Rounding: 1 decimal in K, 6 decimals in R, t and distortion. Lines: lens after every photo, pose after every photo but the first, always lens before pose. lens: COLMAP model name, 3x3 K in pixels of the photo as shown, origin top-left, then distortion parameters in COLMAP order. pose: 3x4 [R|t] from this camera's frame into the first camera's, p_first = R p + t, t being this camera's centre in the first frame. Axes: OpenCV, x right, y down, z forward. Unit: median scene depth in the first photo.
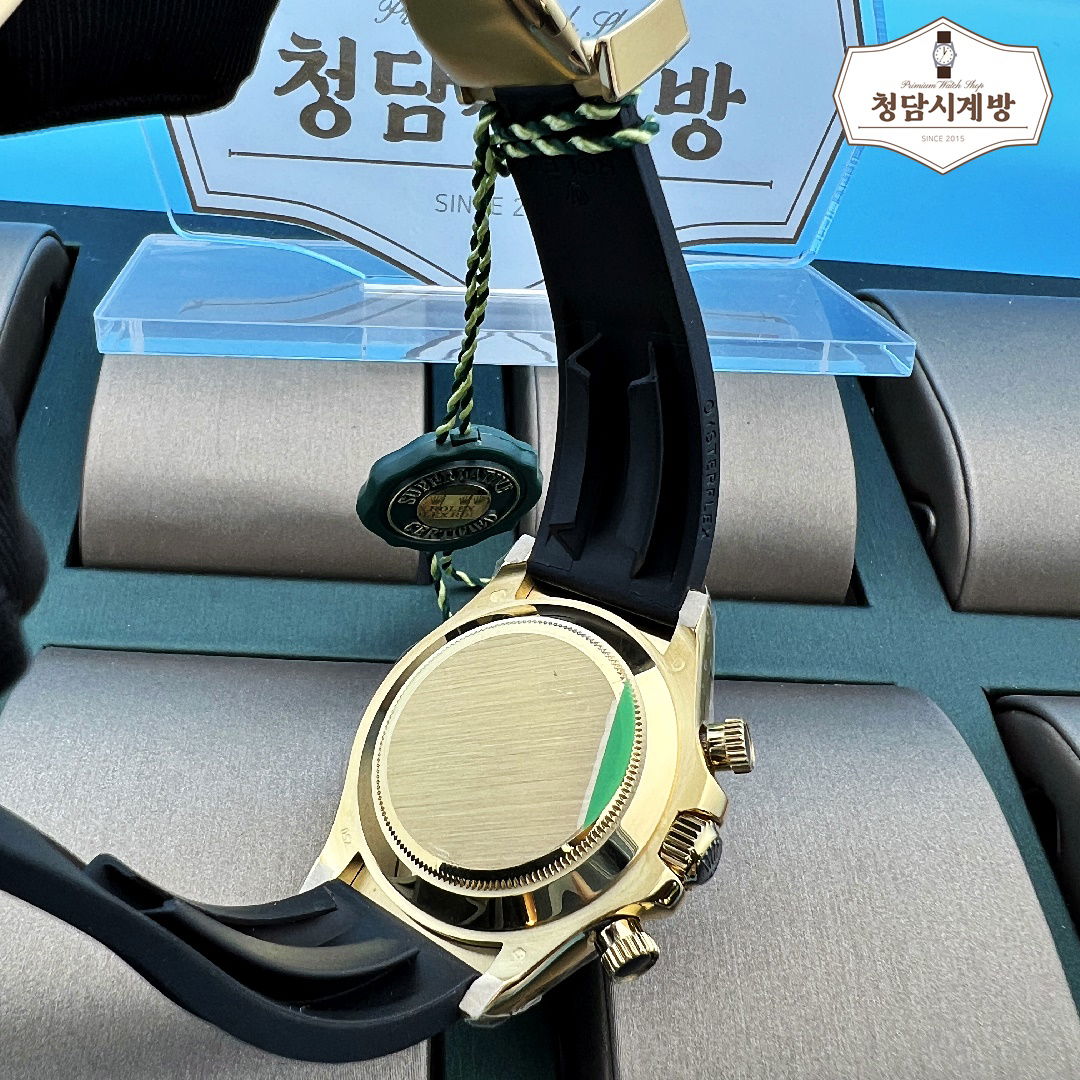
lens RADIAL K [[1106.1, 0, 428.7], [0, 1106.1, 482.0], [0, 0, 1]] dist [-0.003314, -0.008832]
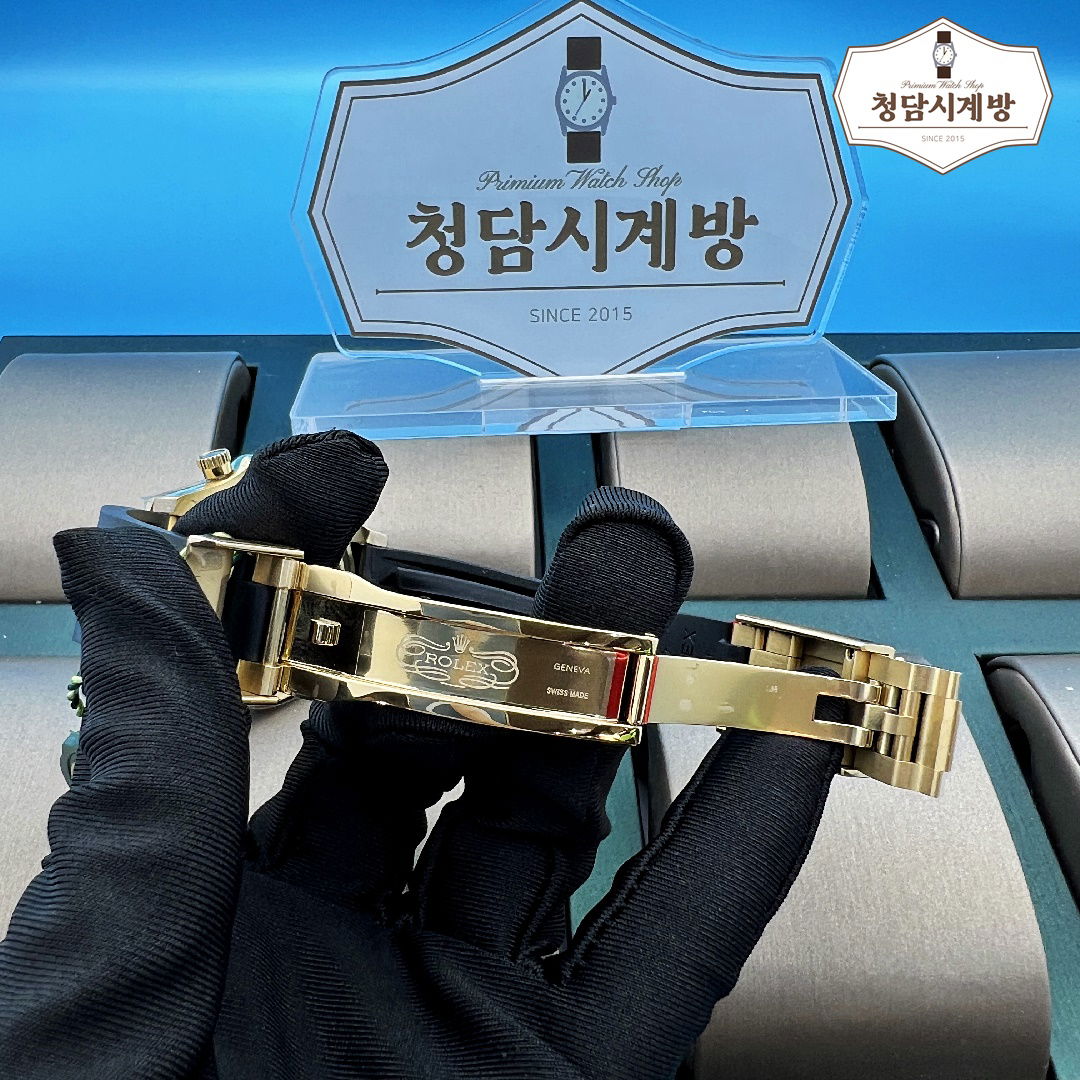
lens RADIAL K [[1101.7, 0, 476.6], [0, 1101.7, 508.6], [0, 0, 1]] dist [-0.009153, -0.000142]
pose [[0.995983, -0.064210, -0.062416, 0.009982], [0.060567, 0.996443, -0.058595, 0.055205], [0.065956, 0.054580, 0.996329, -0.327228]]
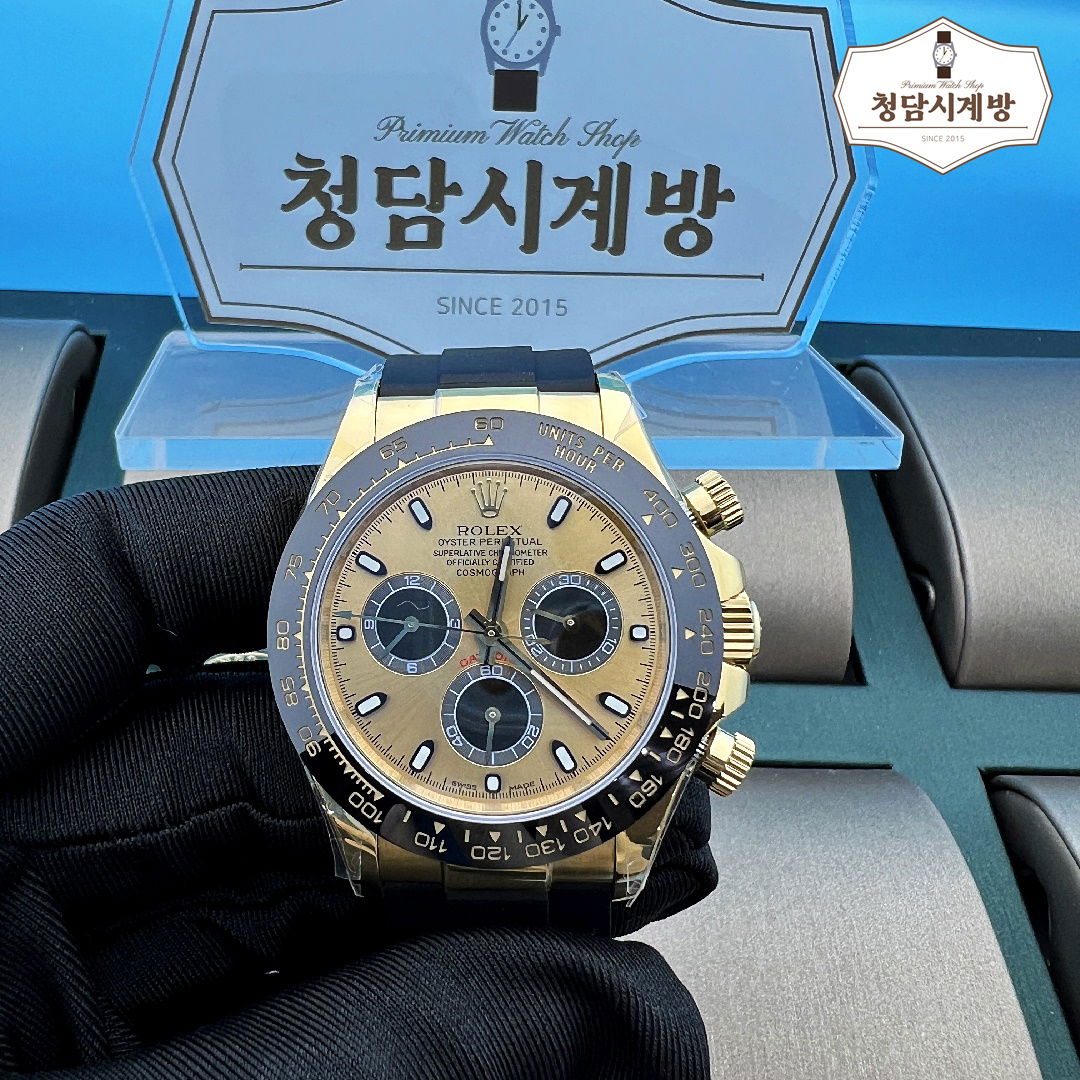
lens RADIAL K [[1107.4, 0, 417.4], [0, 1107.4, 476.6], [0, 0, 1]] dist [-0.006624, -0.009434]
pose [[0.998752, -0.021033, -0.045292, 0.031995], [0.021075, 0.999778, 0.000444, -0.093438], [0.045272, -0.001398, 0.998974, -0.048426]]
